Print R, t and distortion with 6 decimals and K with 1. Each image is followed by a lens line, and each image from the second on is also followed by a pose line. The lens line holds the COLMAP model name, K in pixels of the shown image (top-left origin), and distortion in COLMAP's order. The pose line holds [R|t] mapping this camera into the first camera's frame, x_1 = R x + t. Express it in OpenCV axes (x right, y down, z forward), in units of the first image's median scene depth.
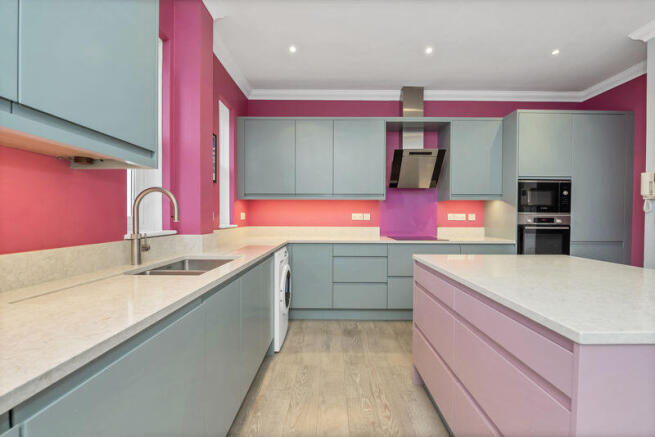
lens RADIAL K [[267.0, 0, 330.4], [0, 267.0, 216.5], [0, 0, 1]] dist [-0.009228, -0.000317]
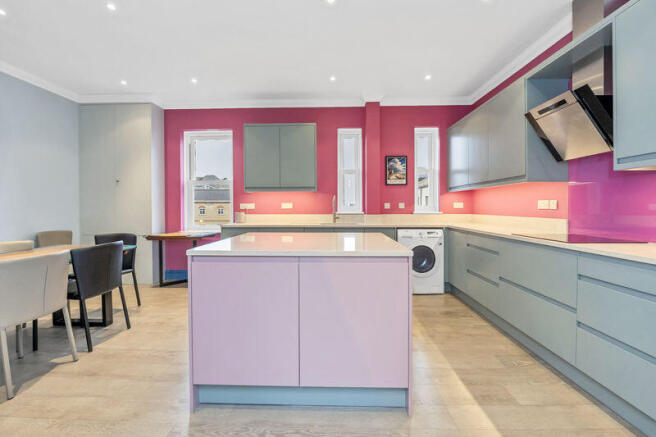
lens RADIAL K [[267.4, 0, 325.4], [0, 267.4, 212.4], [0, 0, 1]] dist [-0.009228, -0.000317]
pose [[-0.008051, 0.018035, -0.999805, 0.912008], [0.002597, 0.999834, 0.018015, 0.008433], [0.999964, -0.002452, -0.008096, 0.415744]]
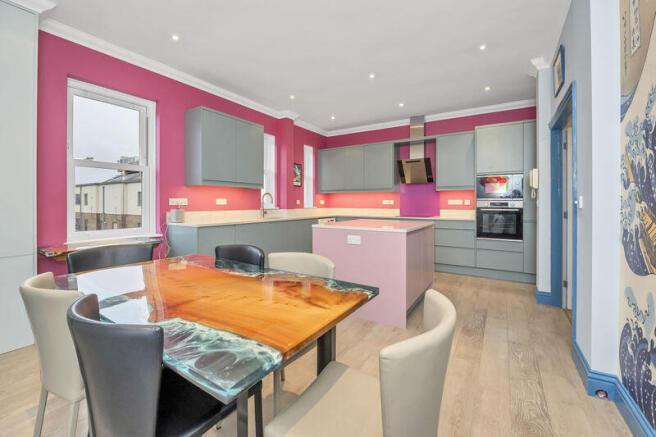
lens RADIAL K [[267.4, 0, 328.0], [0, 267.4, 202.4], [0, 0, 1]] dist [-0.009228, -0.000317]
pose [[0.853975, -0.002733, -0.520307, 0.665046], [0.001076, 0.999993, -0.003488, 0.007156], [0.520313, 0.002419, 0.853972, -0.542816]]
